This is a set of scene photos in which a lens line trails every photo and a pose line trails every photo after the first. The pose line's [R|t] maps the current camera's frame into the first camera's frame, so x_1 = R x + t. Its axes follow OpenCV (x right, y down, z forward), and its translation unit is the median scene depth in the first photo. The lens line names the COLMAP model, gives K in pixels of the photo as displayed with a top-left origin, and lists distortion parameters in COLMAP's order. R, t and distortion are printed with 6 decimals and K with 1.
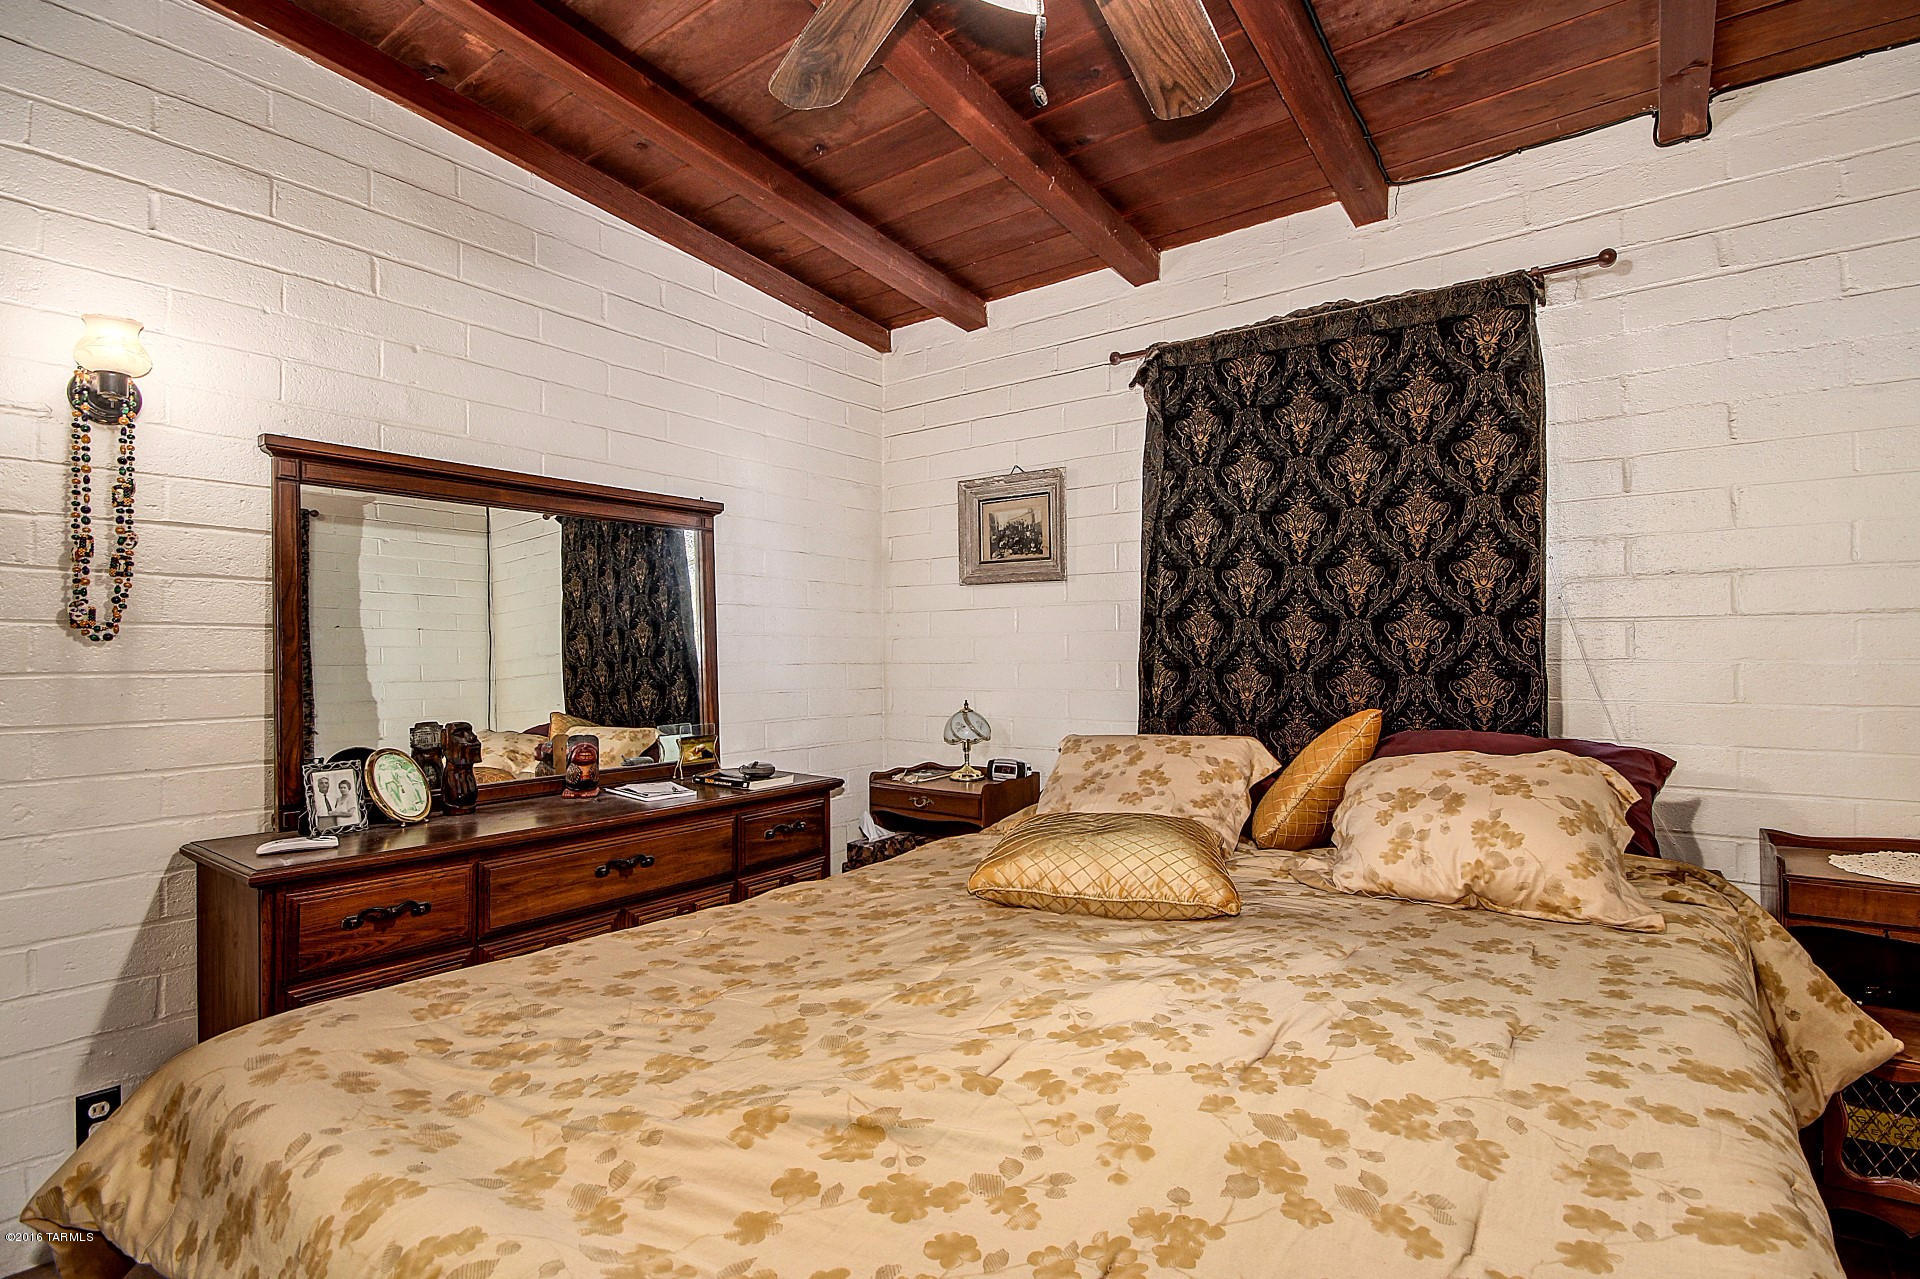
lens RADIAL K [[902.7, 0, 960.0], [0, 902.7, 639.5], [0, 0, 1]] dist [-0.002668, -0.000786]
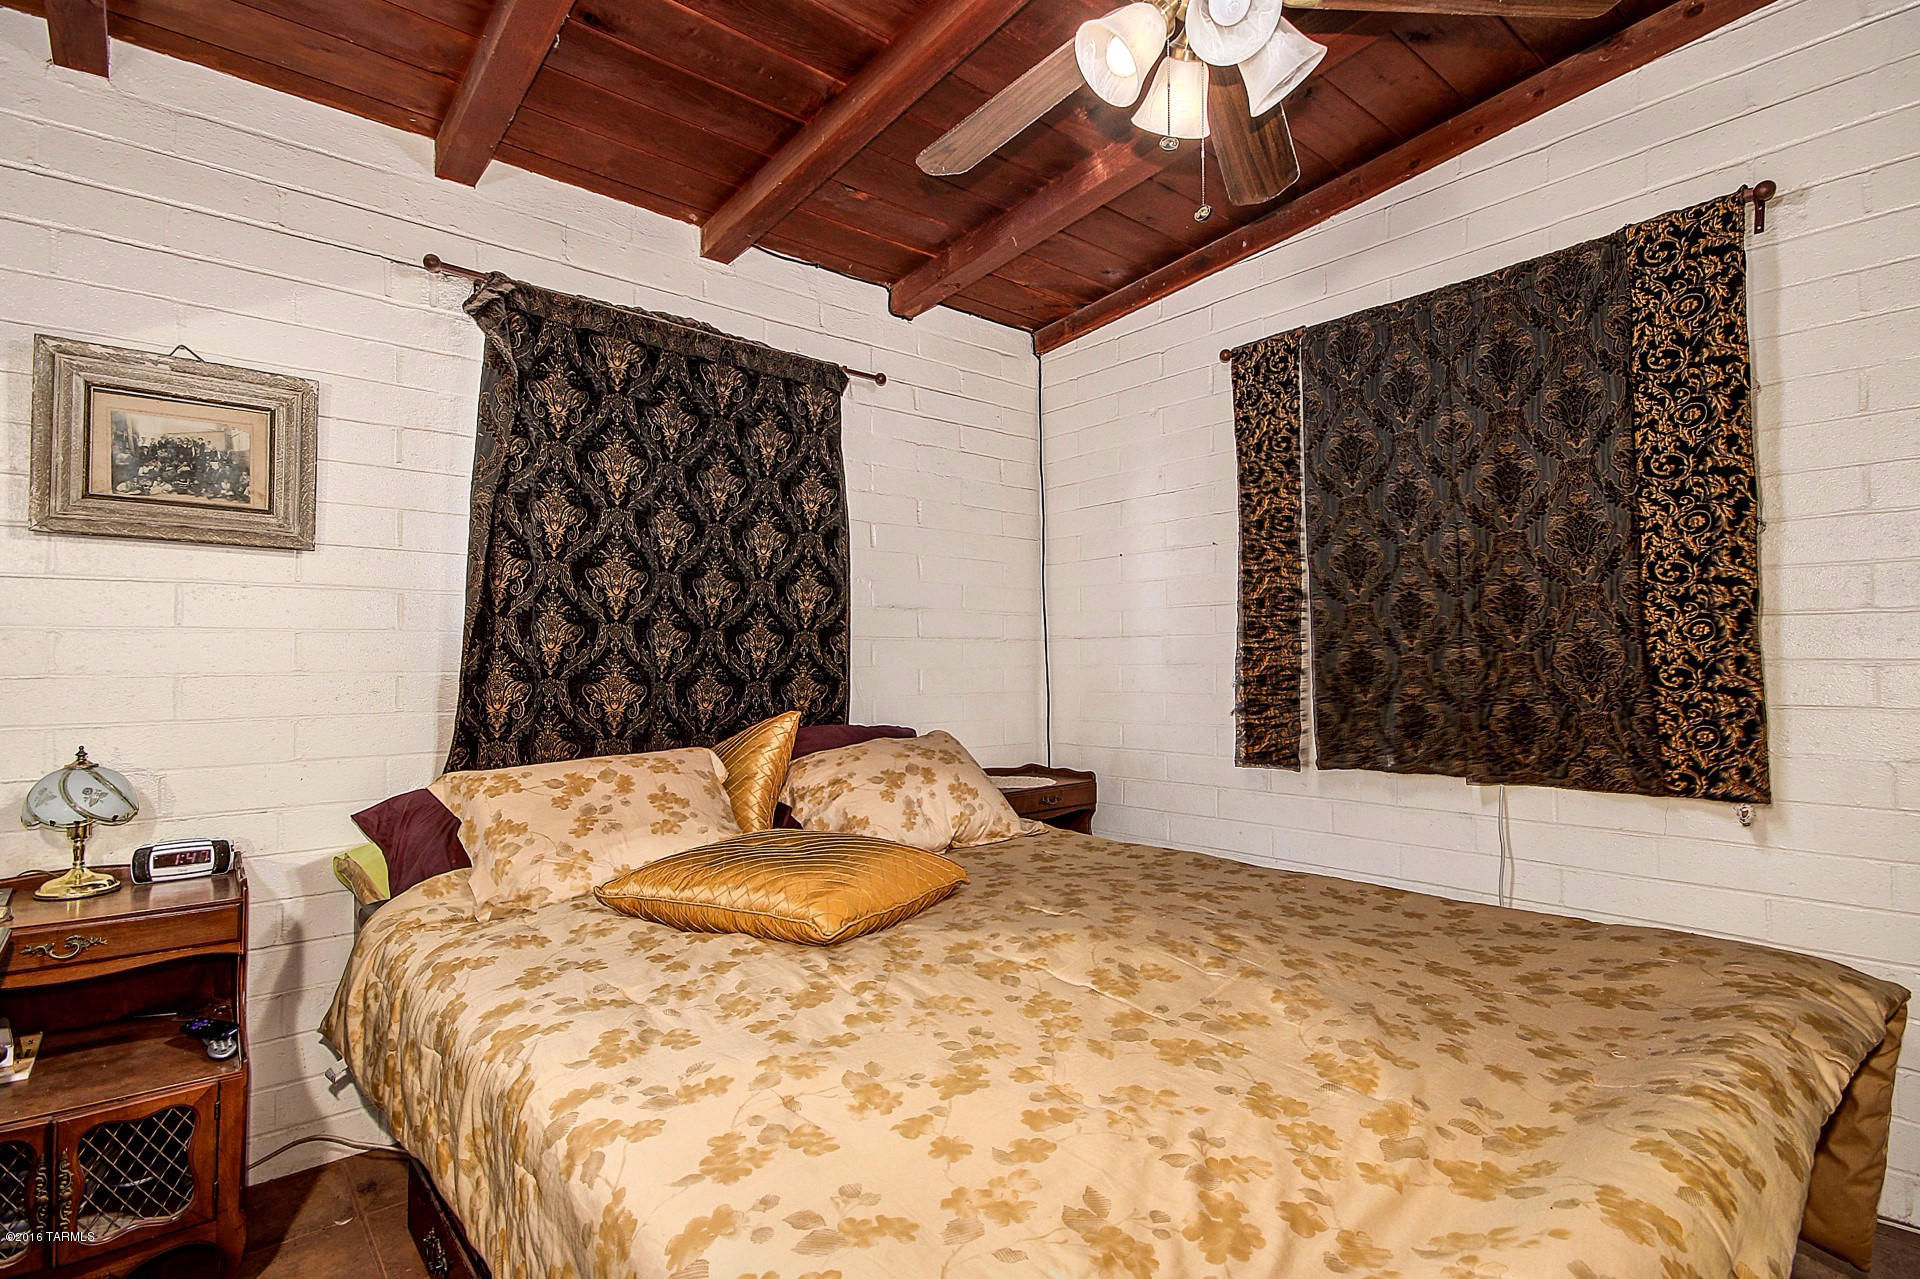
lens RADIAL K [[956.1, 0, 960.0], [0, 956.1, 639.5], [0, 0, 1]] dist [0.011278, -0.000104]
pose [[0.209670, 0.028764, 0.977349, -0.524082], [-0.013501, 0.999557, -0.026521, 0.013058], [-0.977679, -0.007634, 0.209965, 0.427821]]
